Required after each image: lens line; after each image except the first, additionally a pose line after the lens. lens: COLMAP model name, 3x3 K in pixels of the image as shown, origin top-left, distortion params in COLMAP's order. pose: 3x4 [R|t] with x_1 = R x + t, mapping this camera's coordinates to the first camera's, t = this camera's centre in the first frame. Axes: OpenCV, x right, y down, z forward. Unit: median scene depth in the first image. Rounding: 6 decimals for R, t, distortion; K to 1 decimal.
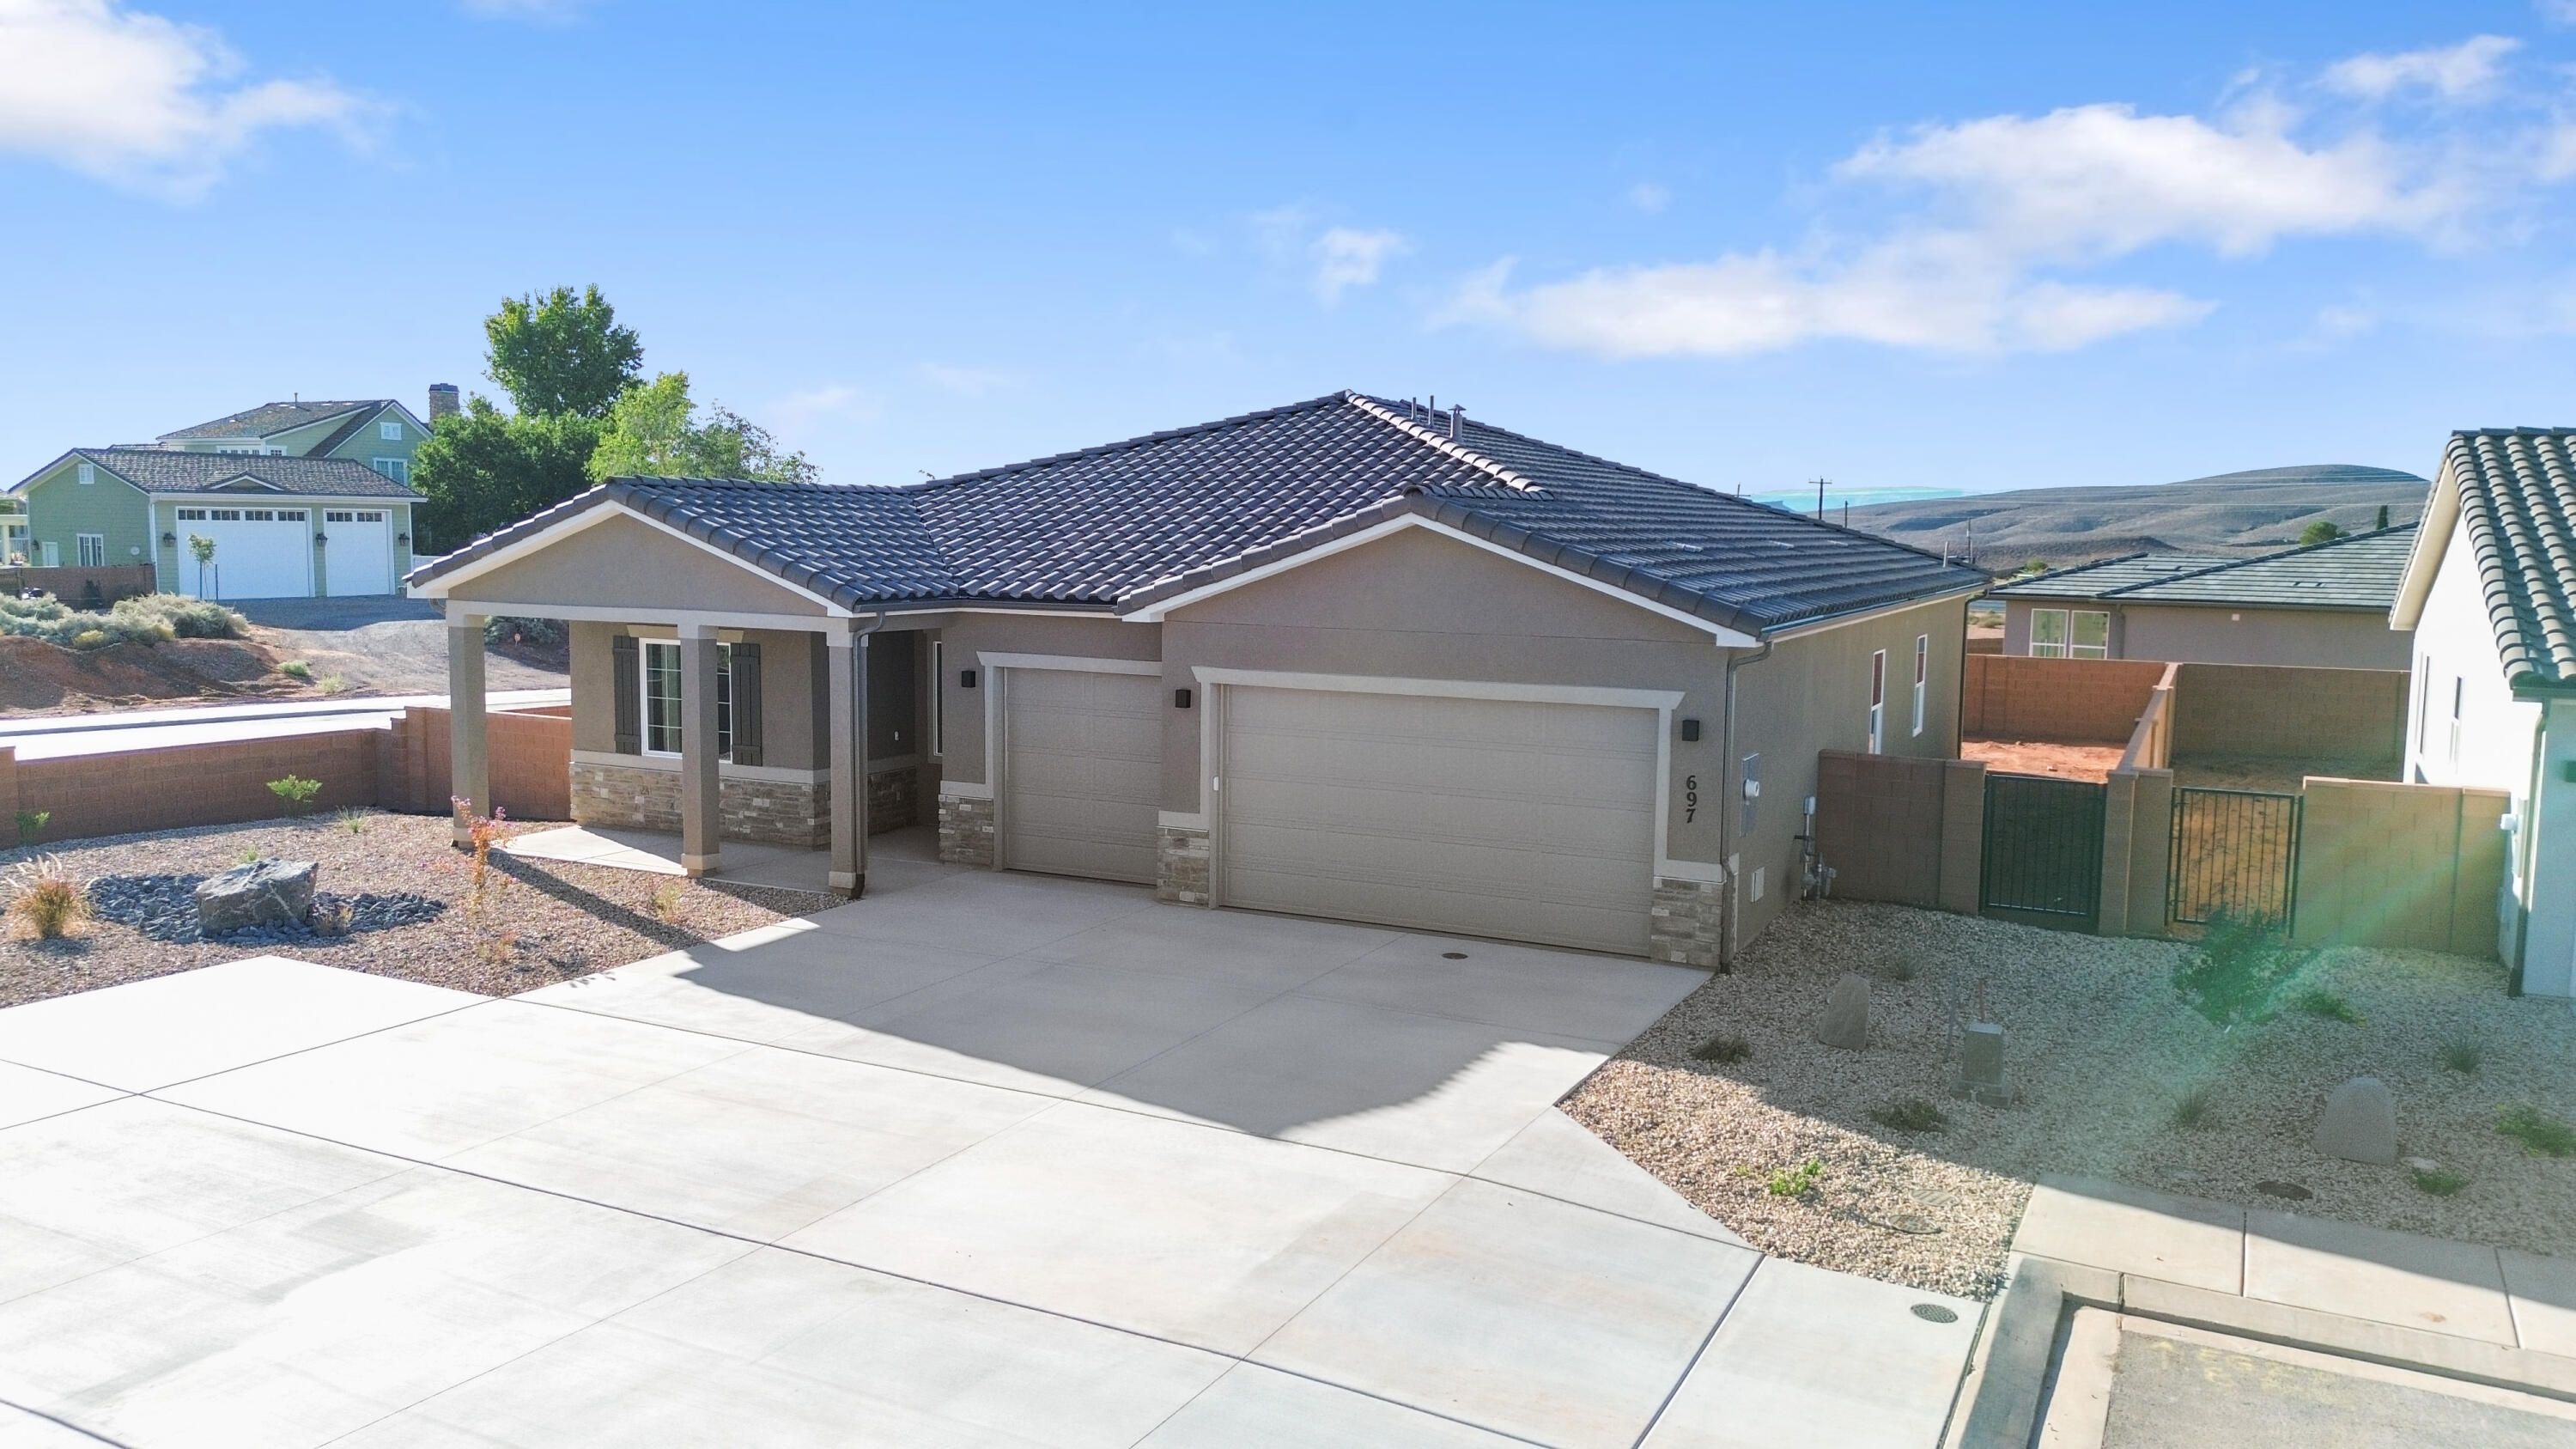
lens RADIAL K [[1814.7, 0, 1276.1], [0, 1814.7, 712.8], [0, 0, 1]] dist [0.078314, -0.077294]
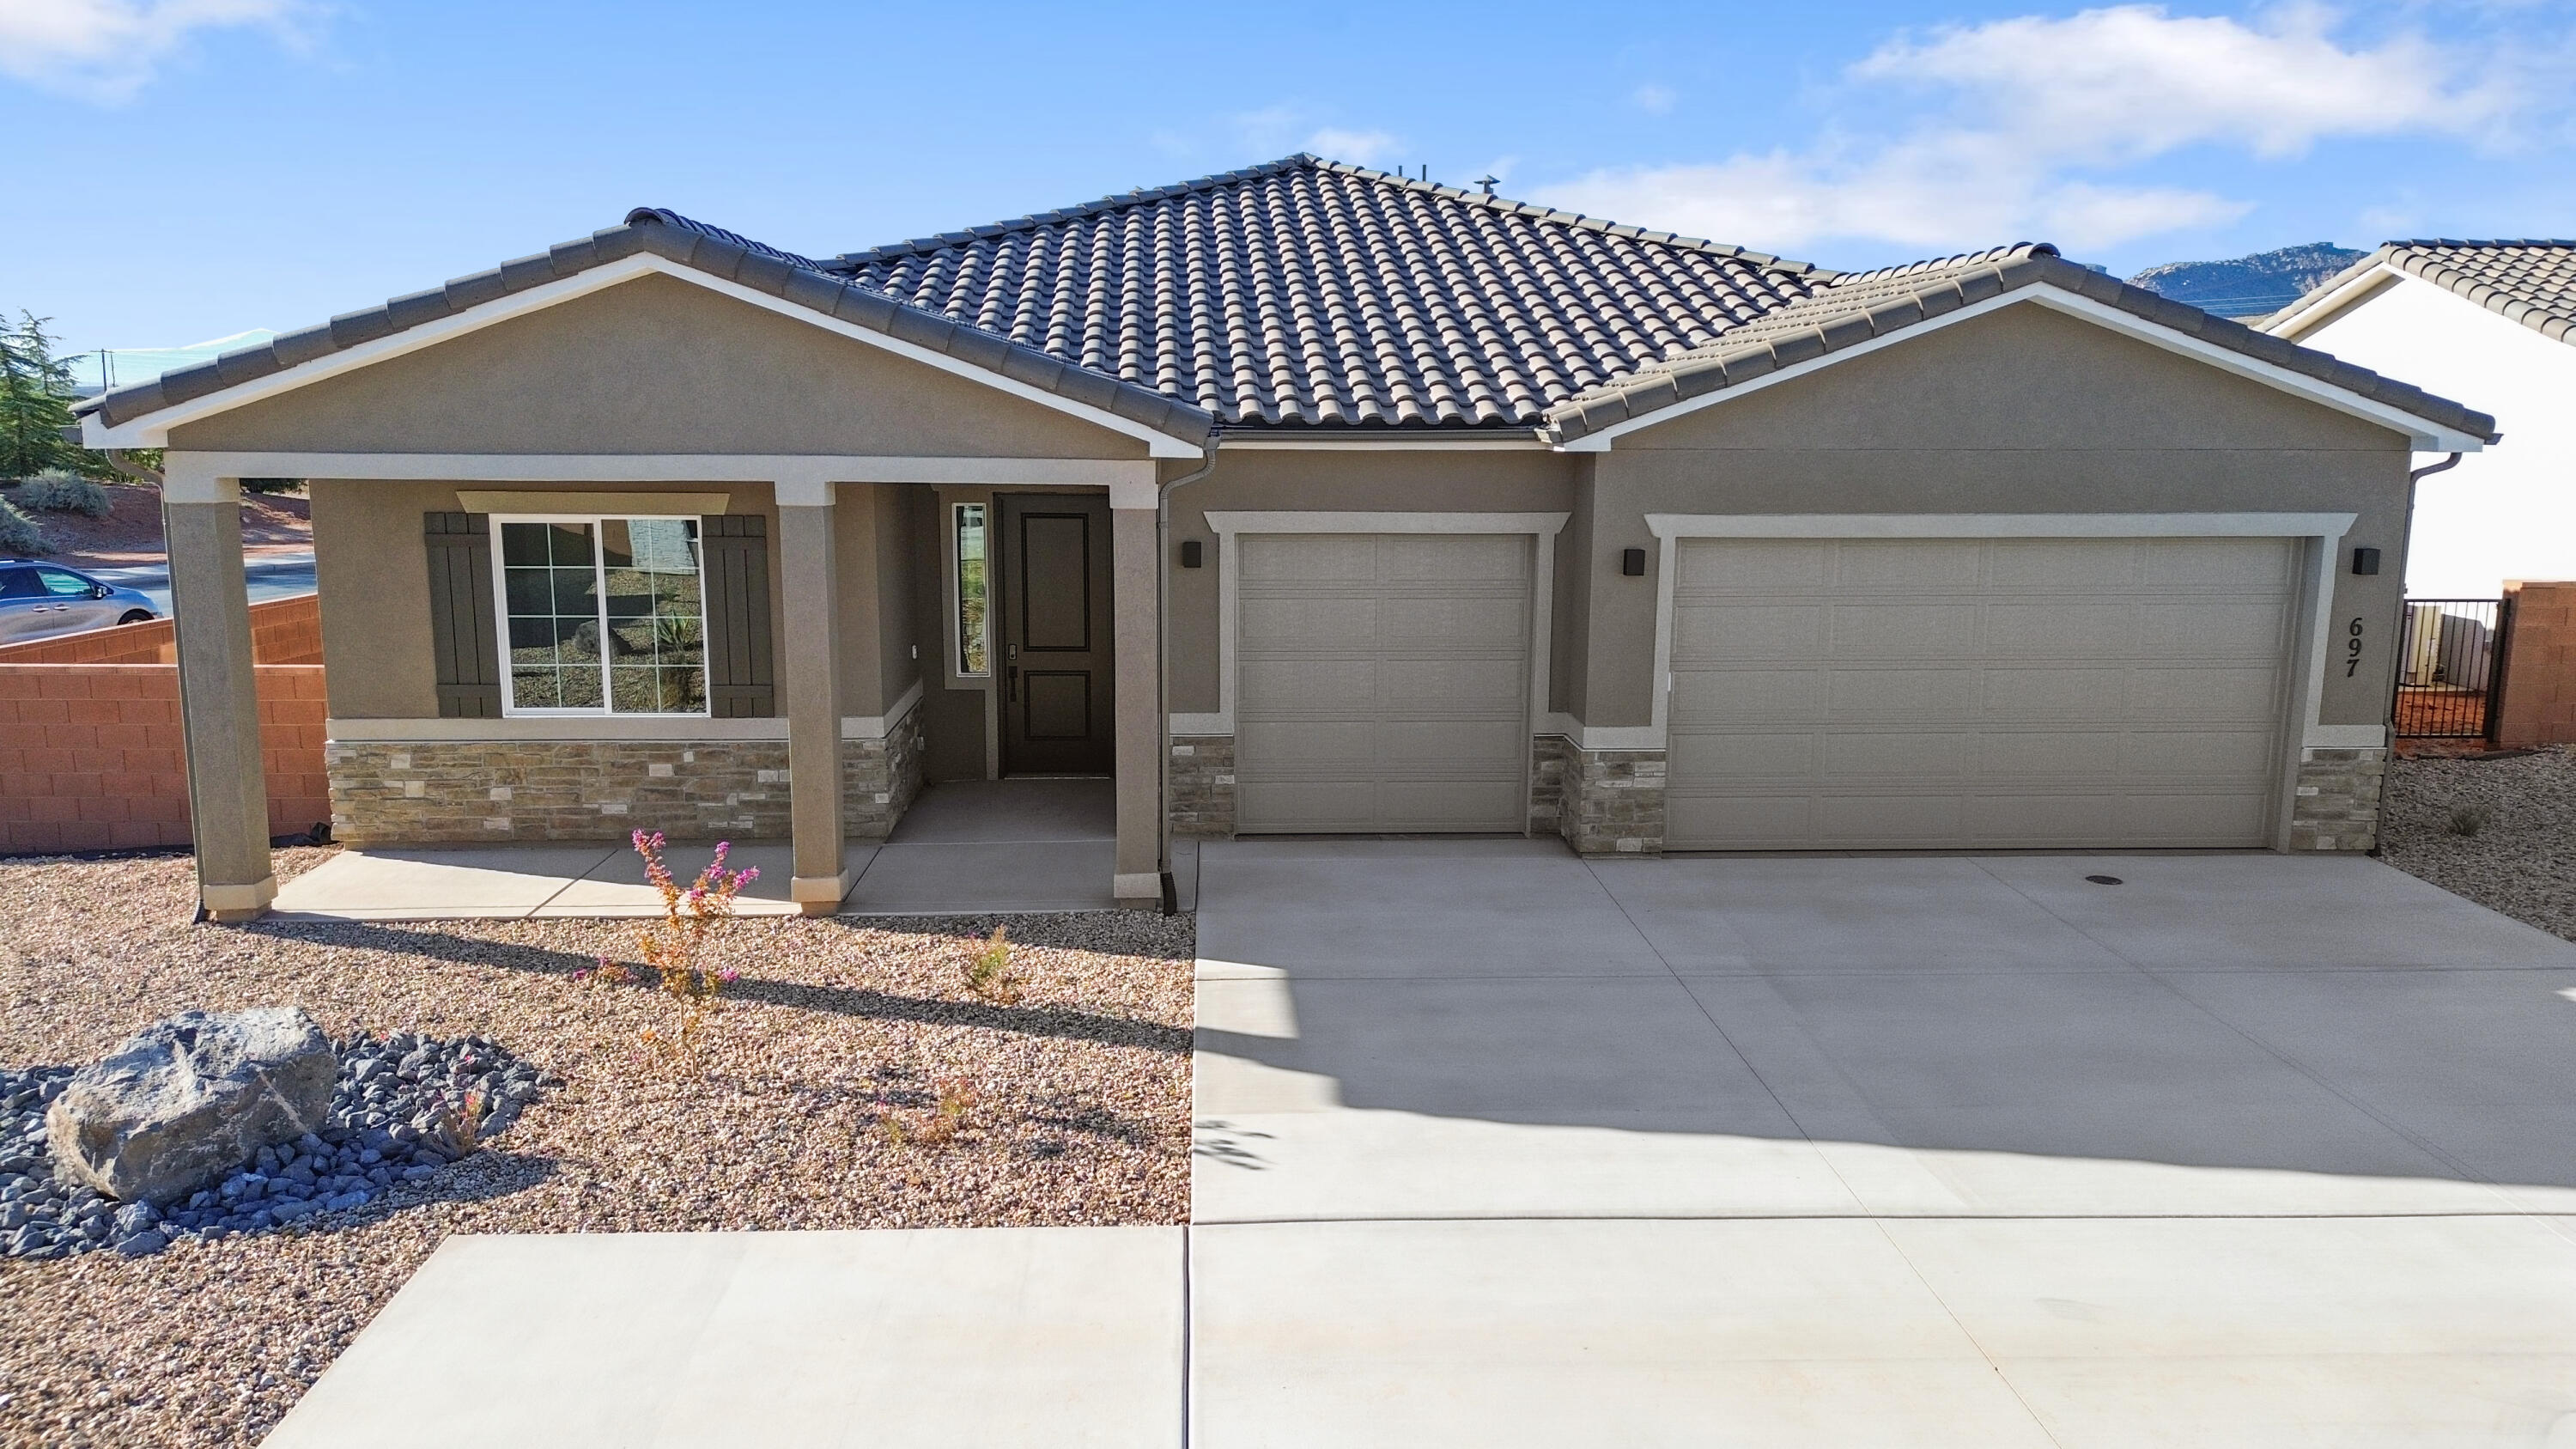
lens RADIAL K [[1814.7, 0, 1287.7], [0, 1814.7, 731.7], [0, 0, 1]] dist [0.078314, -0.077294]
pose [[0.869071, -0.098105, 0.484862, -0.481301], [0.055663, 0.993307, 0.101211, -0.020283], [-0.491546, -0.060971, 0.868715, 0.434126]]
